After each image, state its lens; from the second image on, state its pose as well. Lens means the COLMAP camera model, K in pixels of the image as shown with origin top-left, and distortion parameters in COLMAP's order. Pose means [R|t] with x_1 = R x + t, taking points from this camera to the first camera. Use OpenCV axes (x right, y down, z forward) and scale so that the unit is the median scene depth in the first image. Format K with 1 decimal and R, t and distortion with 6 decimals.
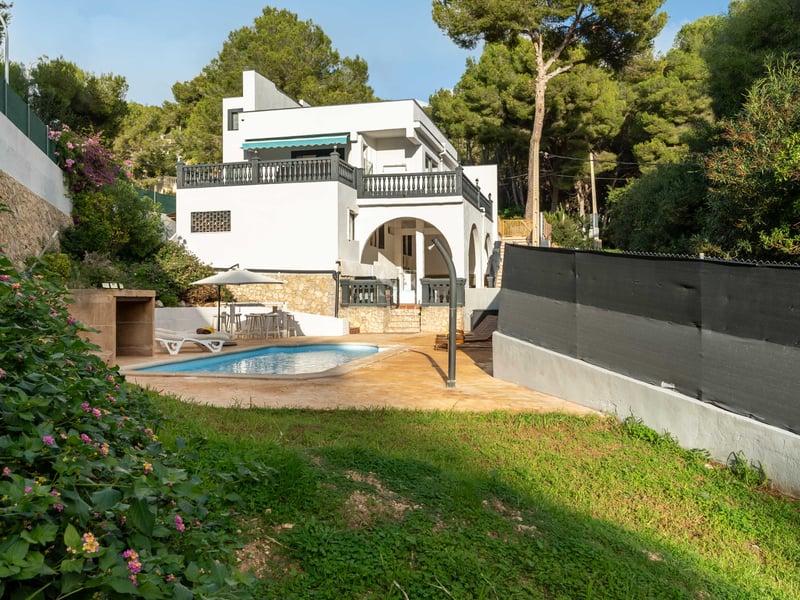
lens RADIAL K [[812.0, 0, 394.4], [0, 812.0, 318.9], [0, 0, 1]] dist [0.015887, 0.000000]
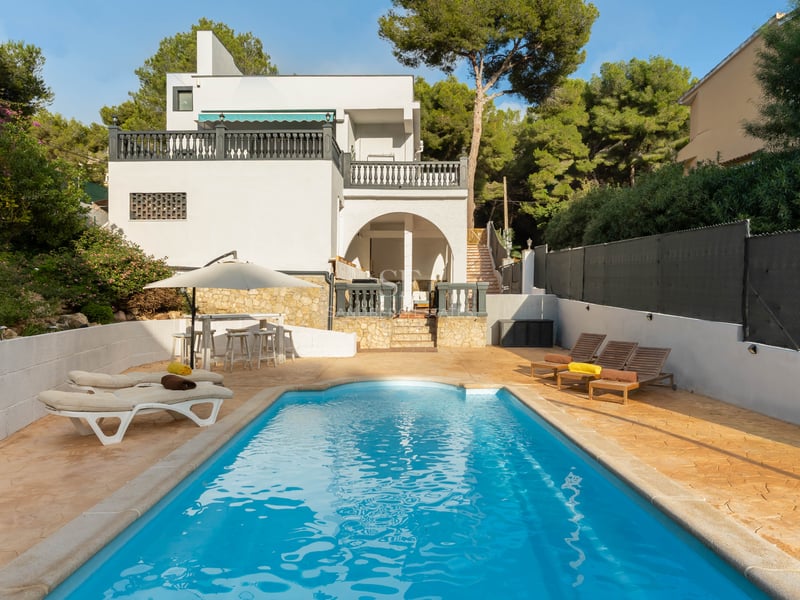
lens RADIAL K [[539.3, 0, 409.6], [0, 539.3, 309.2], [0, 0, 1]] dist [0.001572, 0.004829]
pose [[0.967626, -0.002147, 0.252380, -0.123967], [0.003830, 0.999974, -0.006176, -0.017947], [-0.252360, 0.006942, 0.967609, 0.443090]]
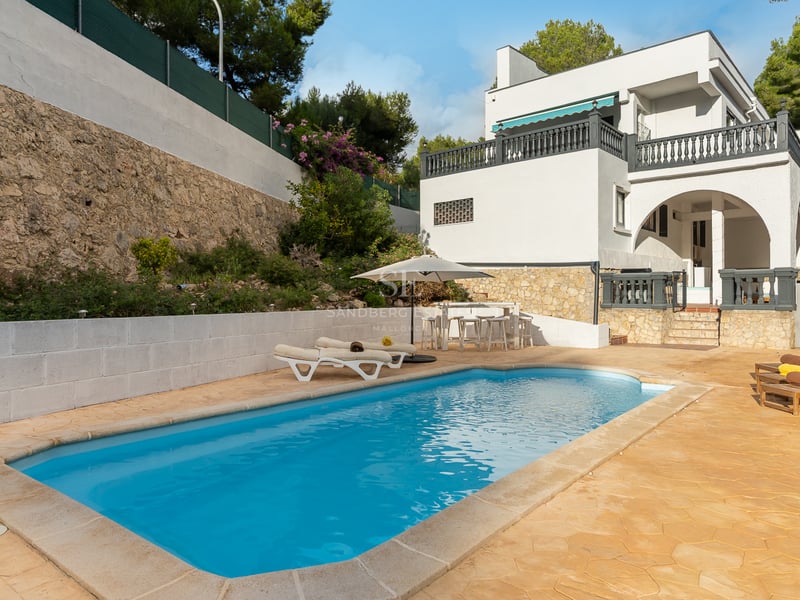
lens RADIAL K [[575.9, 0, 395.7], [0, 575.9, 295.5], [0, 0, 1]] dist [0.000368, 0.008502]
pose [[0.891157, 0.001941, -0.453691, 0.008112], [-0.012978, 0.999691, -0.021214, -0.012269], [0.453510, 0.024793, 0.890906, 0.399896]]
